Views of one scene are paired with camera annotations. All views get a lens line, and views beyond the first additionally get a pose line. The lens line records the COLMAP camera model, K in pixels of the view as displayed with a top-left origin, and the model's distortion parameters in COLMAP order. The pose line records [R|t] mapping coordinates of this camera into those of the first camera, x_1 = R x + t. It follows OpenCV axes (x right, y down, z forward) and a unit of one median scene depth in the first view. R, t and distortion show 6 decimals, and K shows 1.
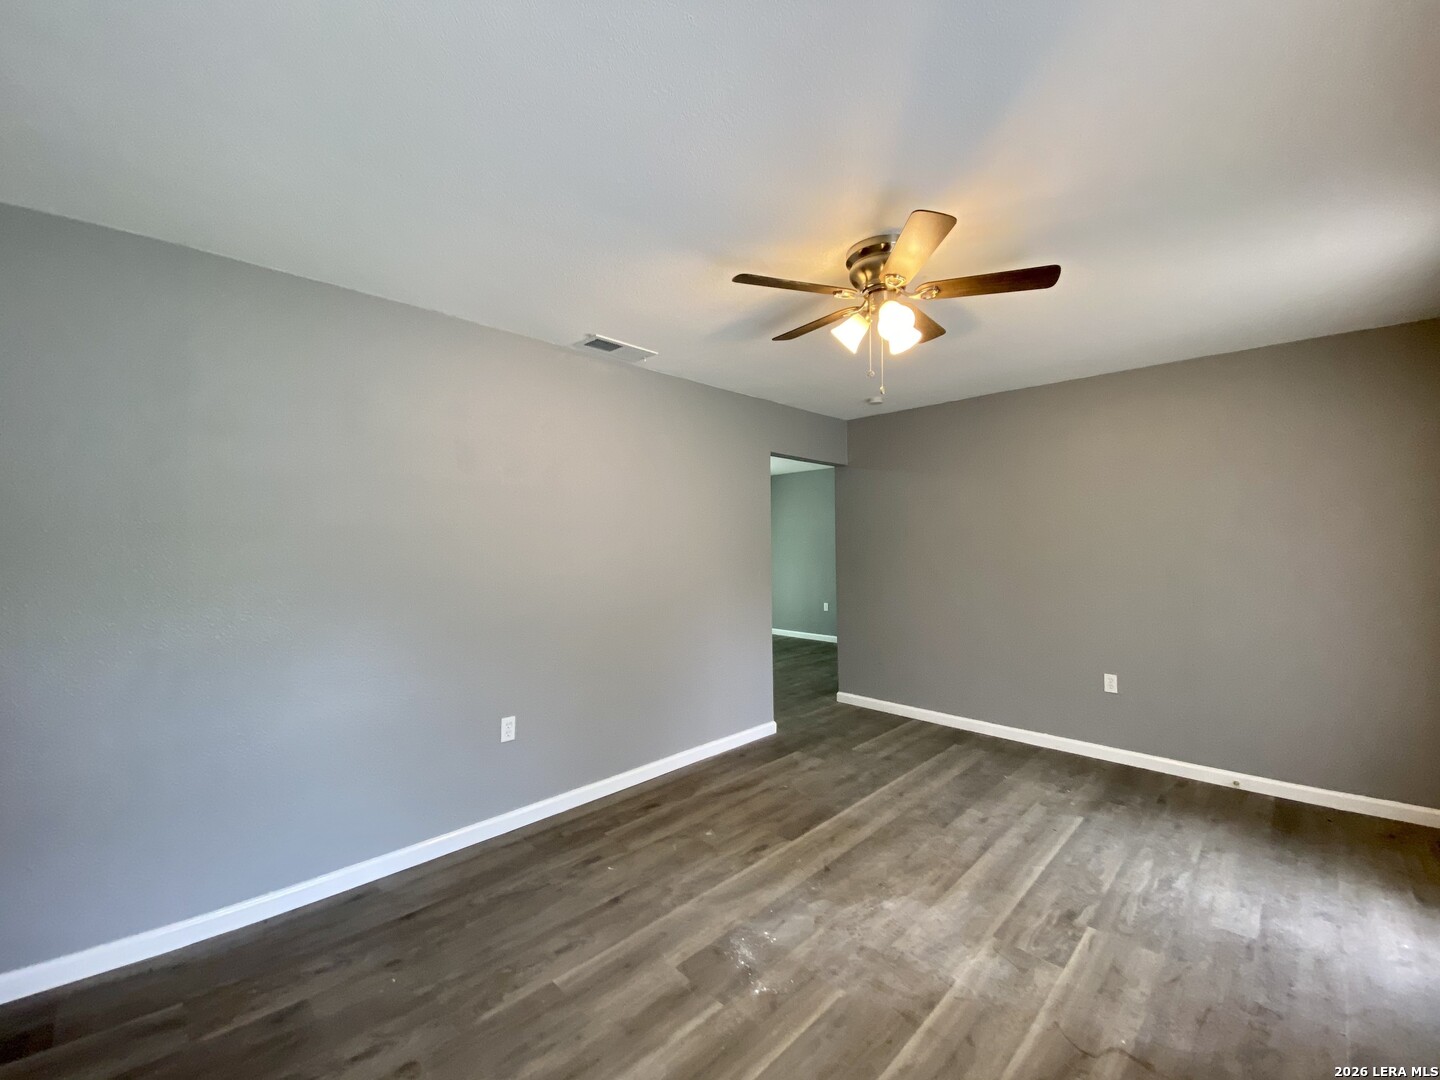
lens RADIAL K [[586.1, 0, 717.4], [0, 586.1, 528.6], [0, 0, 1]] dist [0.018265, -0.018754]
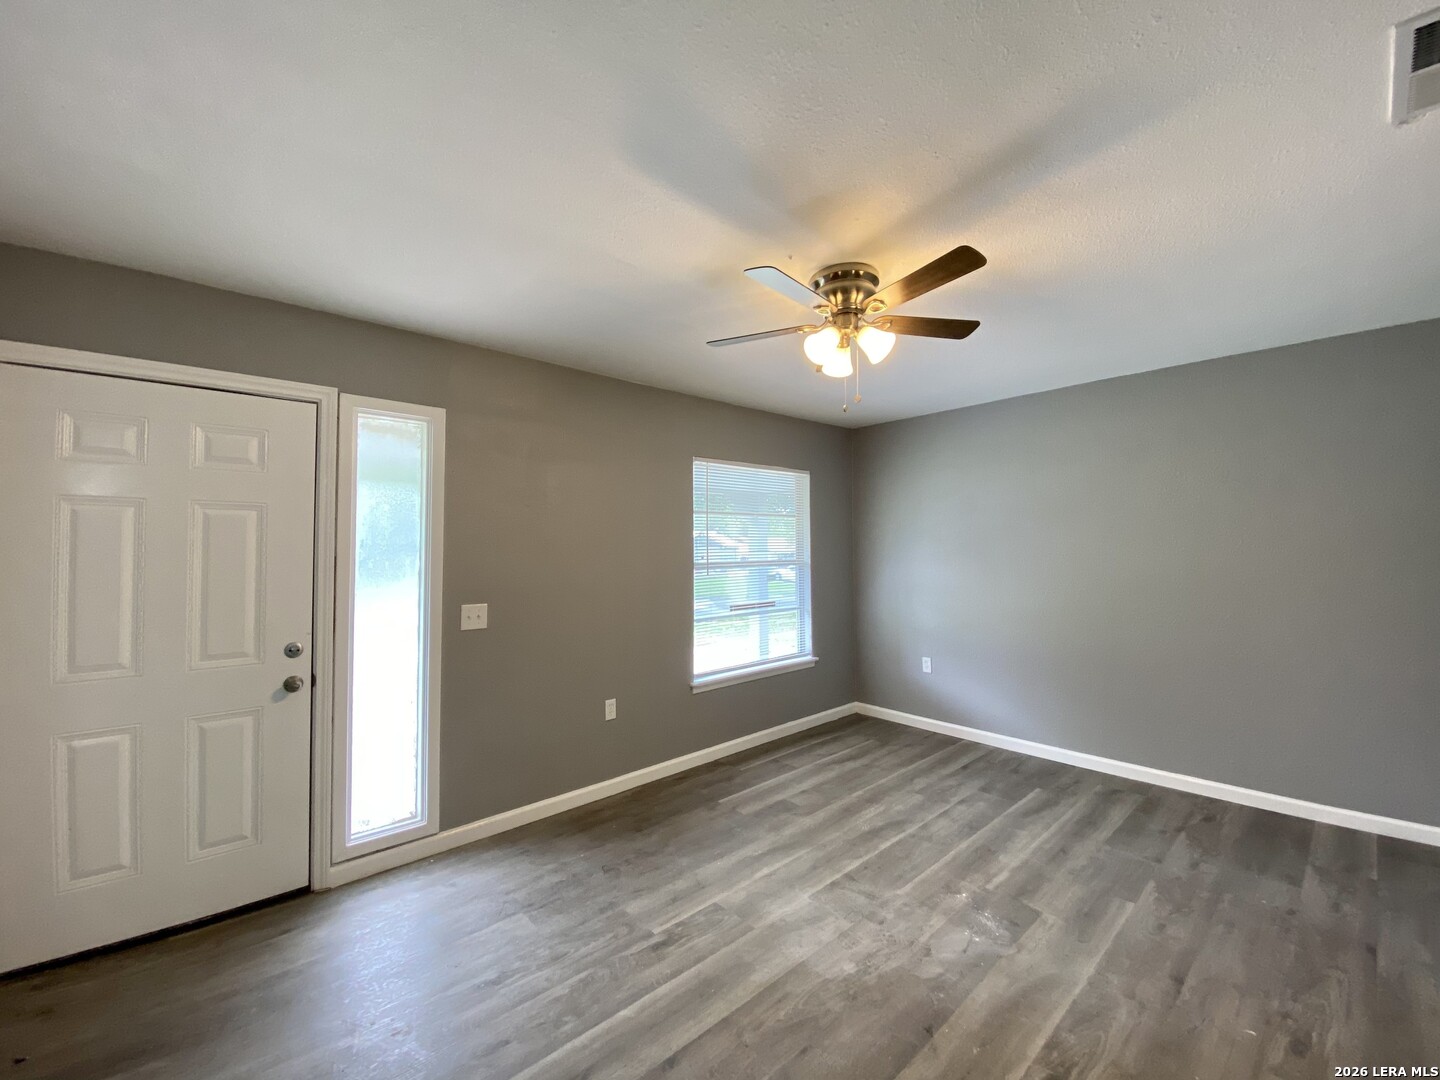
lens RADIAL K [[586.1, 0, 719.7], [0, 586.1, 532.7], [0, 0, 1]] dist [0.018265, -0.018754]
pose [[-0.998693, 0.014401, 0.049048, 0.429478], [0.012000, 0.998732, -0.048890, 0.033378], [-0.049690, -0.048237, -0.997599, 1.908607]]
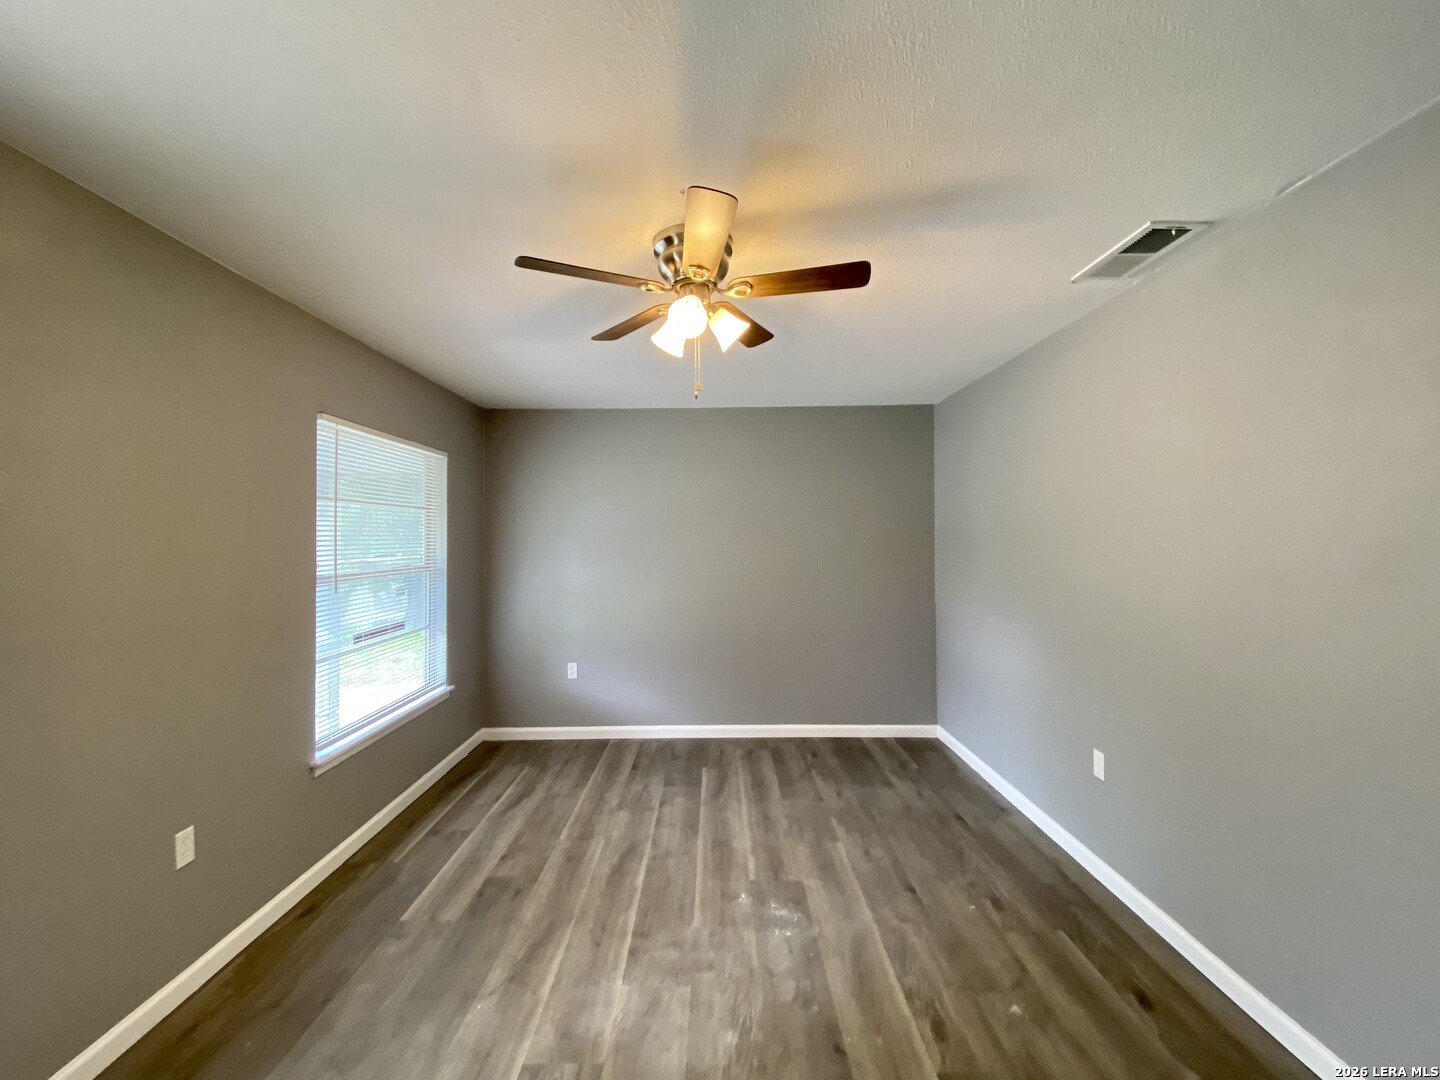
lens RADIAL K [[586.1, 0, 714.7], [0, 586.1, 539.5], [0, 0, 1]] dist [0.018265, -0.018754]
pose [[-0.707020, 0.012152, -0.707089, 0.836103], [0.025884, 0.999627, -0.008702, -0.003521], [0.706720, -0.024455, -0.707071, 1.538973]]
